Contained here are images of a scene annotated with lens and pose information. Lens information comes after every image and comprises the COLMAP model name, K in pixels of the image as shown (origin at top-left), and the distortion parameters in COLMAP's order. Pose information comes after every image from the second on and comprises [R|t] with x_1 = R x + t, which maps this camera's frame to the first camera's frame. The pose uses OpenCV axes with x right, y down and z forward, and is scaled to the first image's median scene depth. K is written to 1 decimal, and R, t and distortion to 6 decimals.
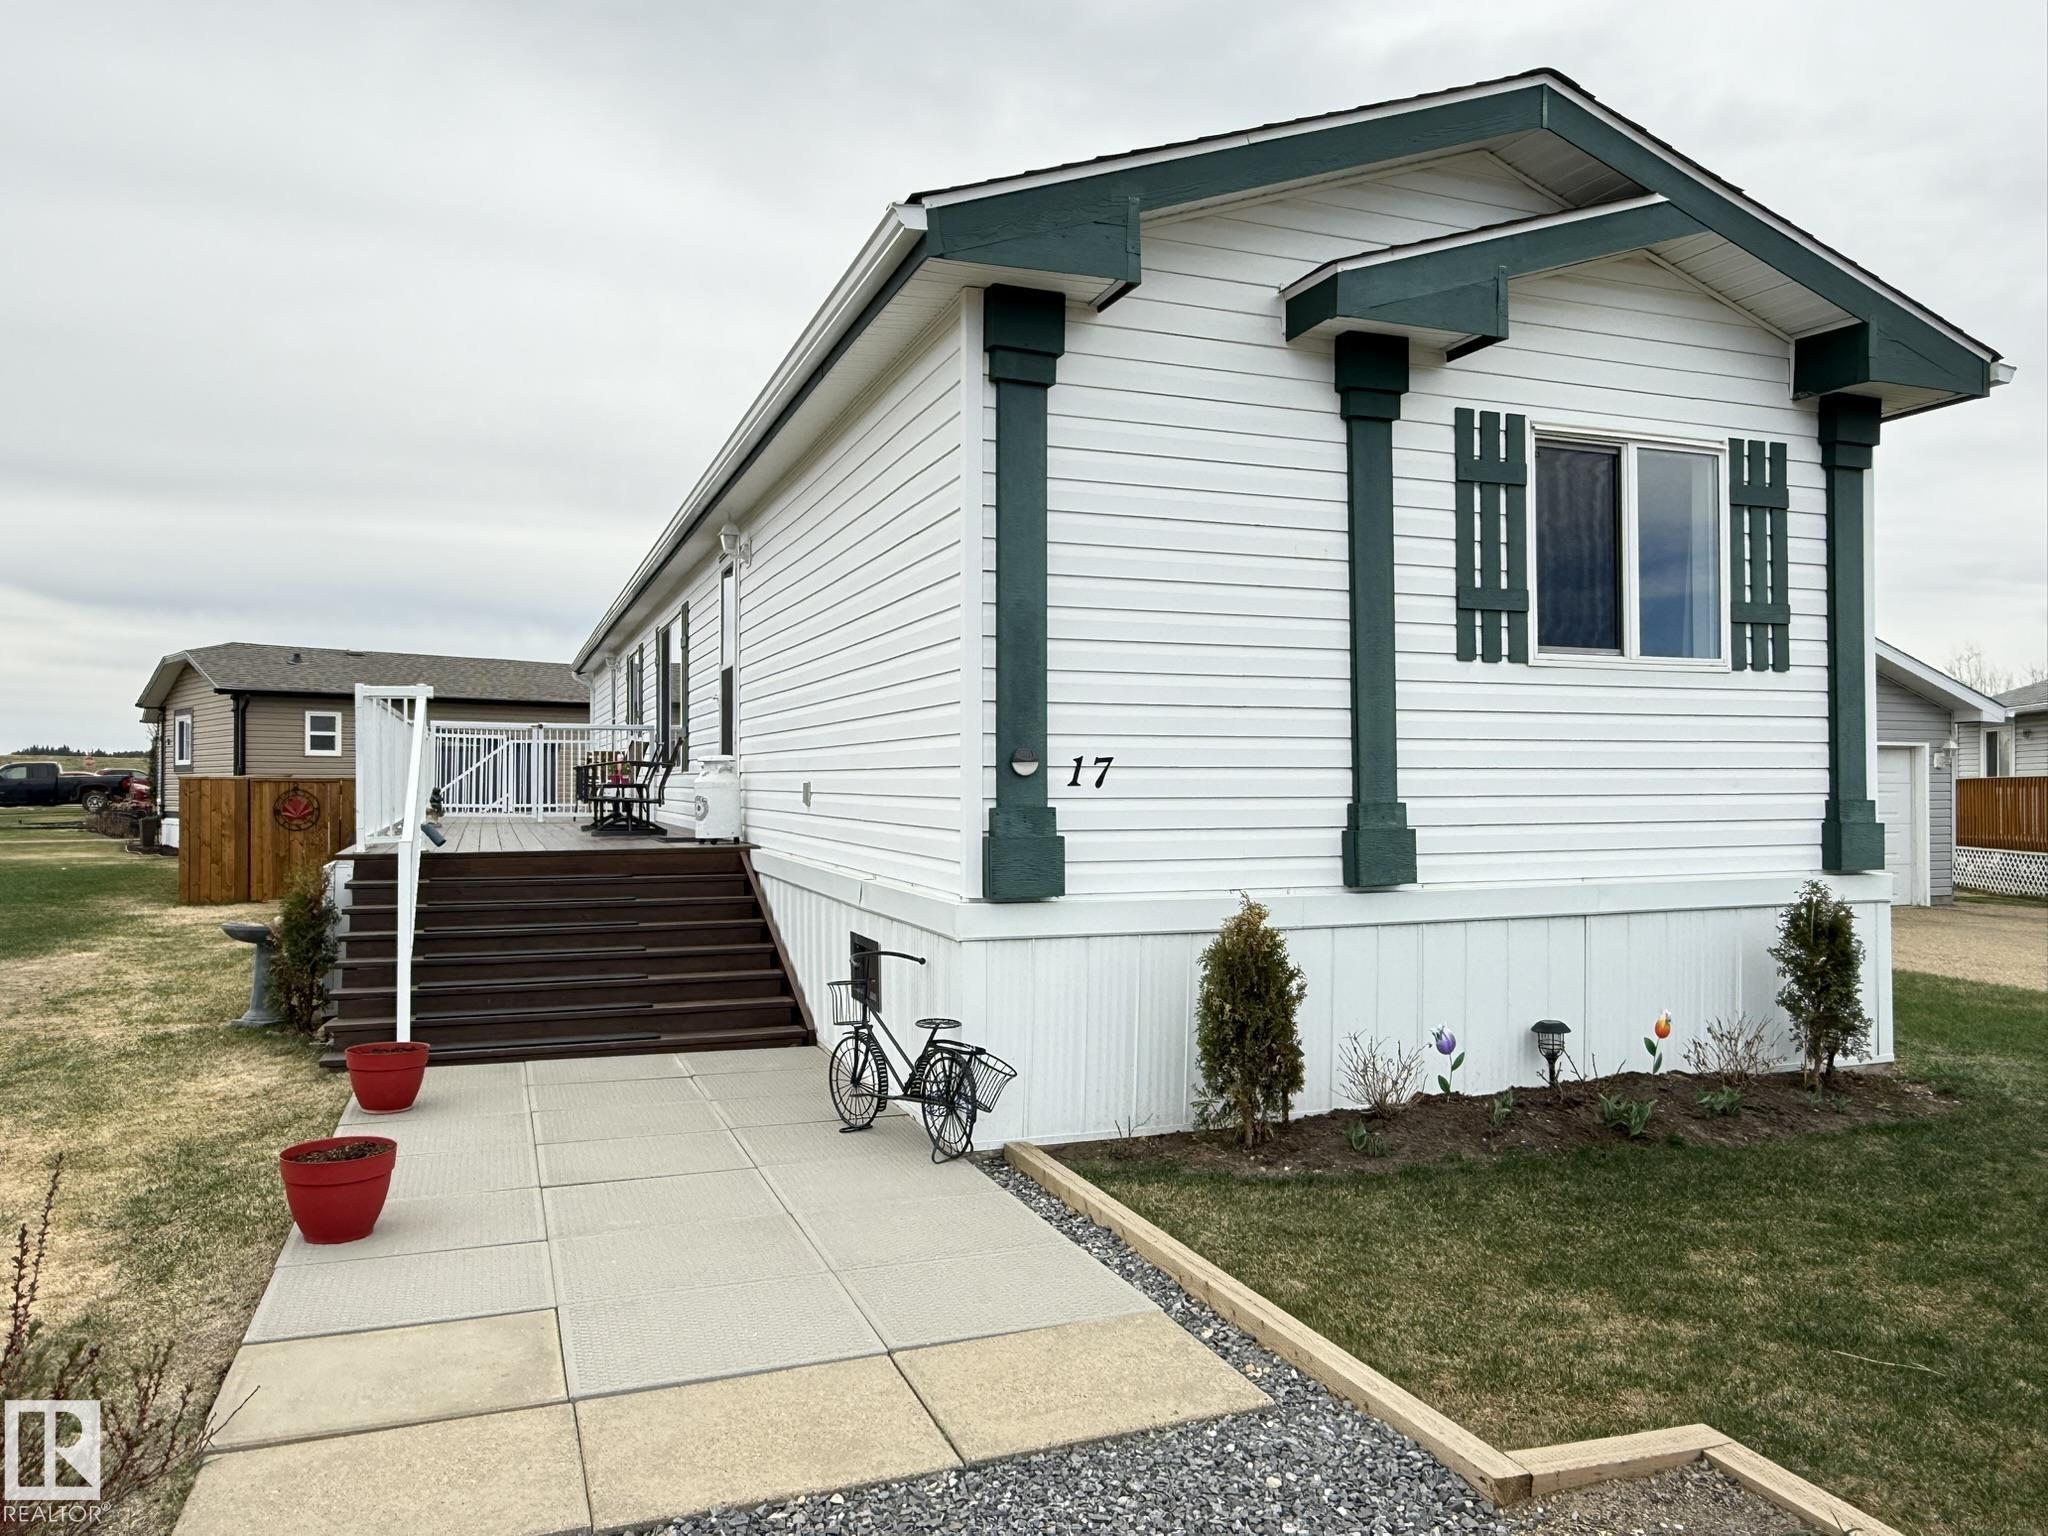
lens RADIAL K [[1391.5, 0, 1024.0], [0, 1391.5, 768.0], [0, 0, 1]] dist [-0.001392, -0.002624]
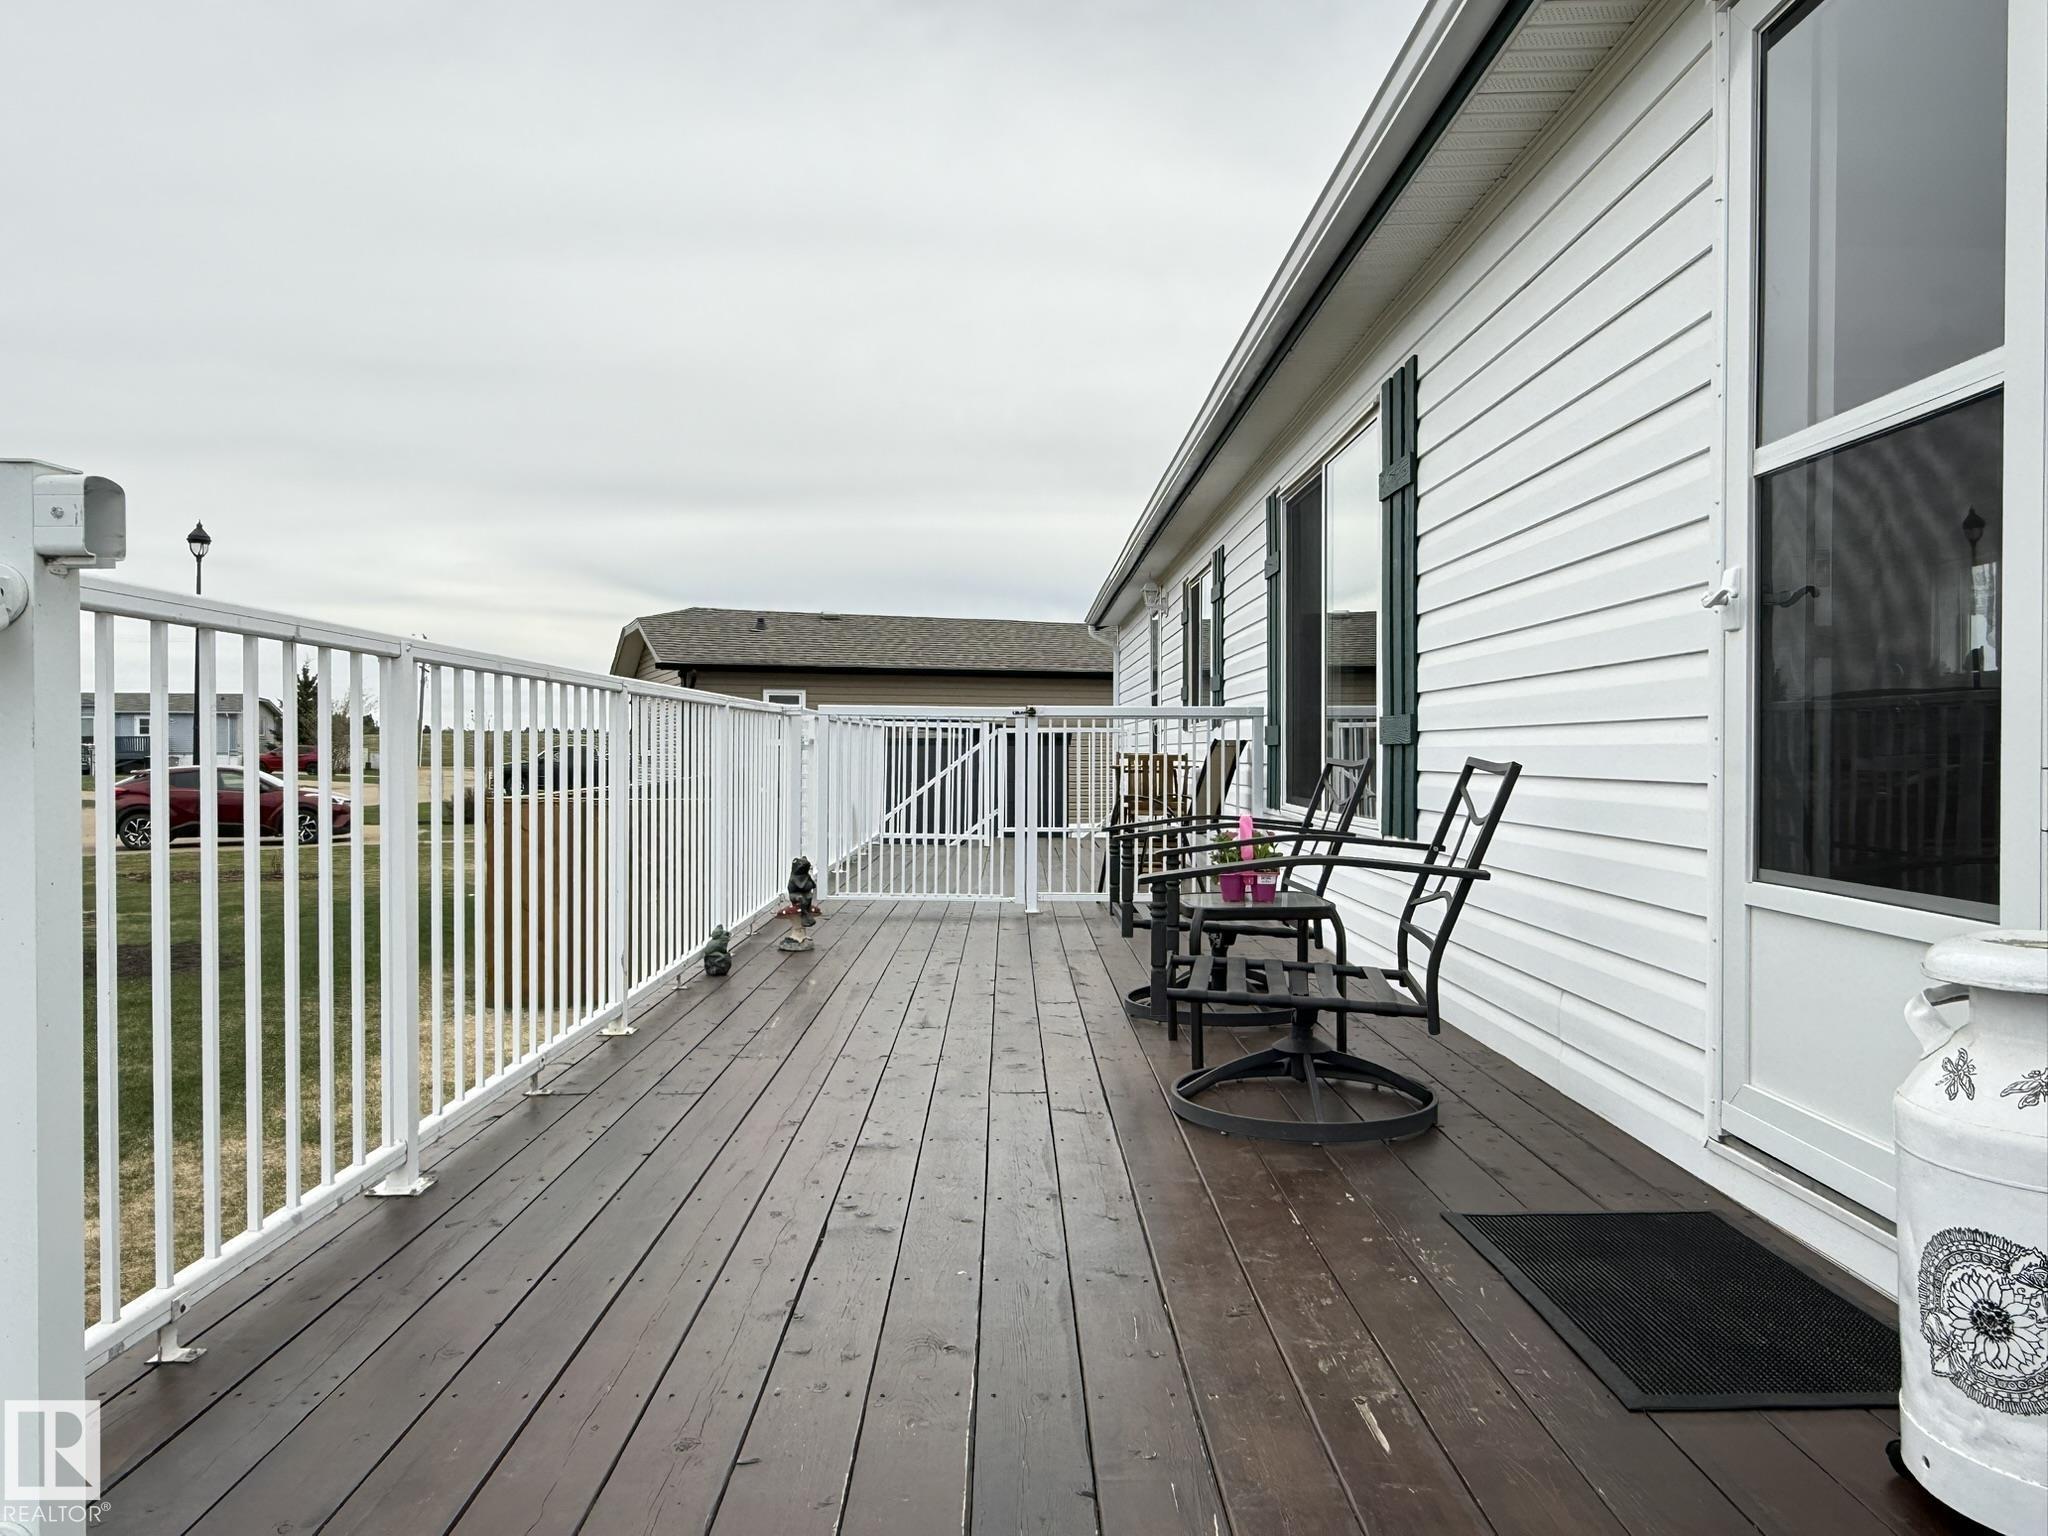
lens RADIAL K [[1391.5, 0, 1024.0], [0, 1391.5, 768.0], [0, 0, 1]] dist [-0.001392, -0.002624]
pose [[0.937410, 0.003078, -0.348214, -0.411790], [0.003898, 0.999806, 0.019331, -0.044041], [0.348206, -0.019479, 0.937216, 1.230199]]
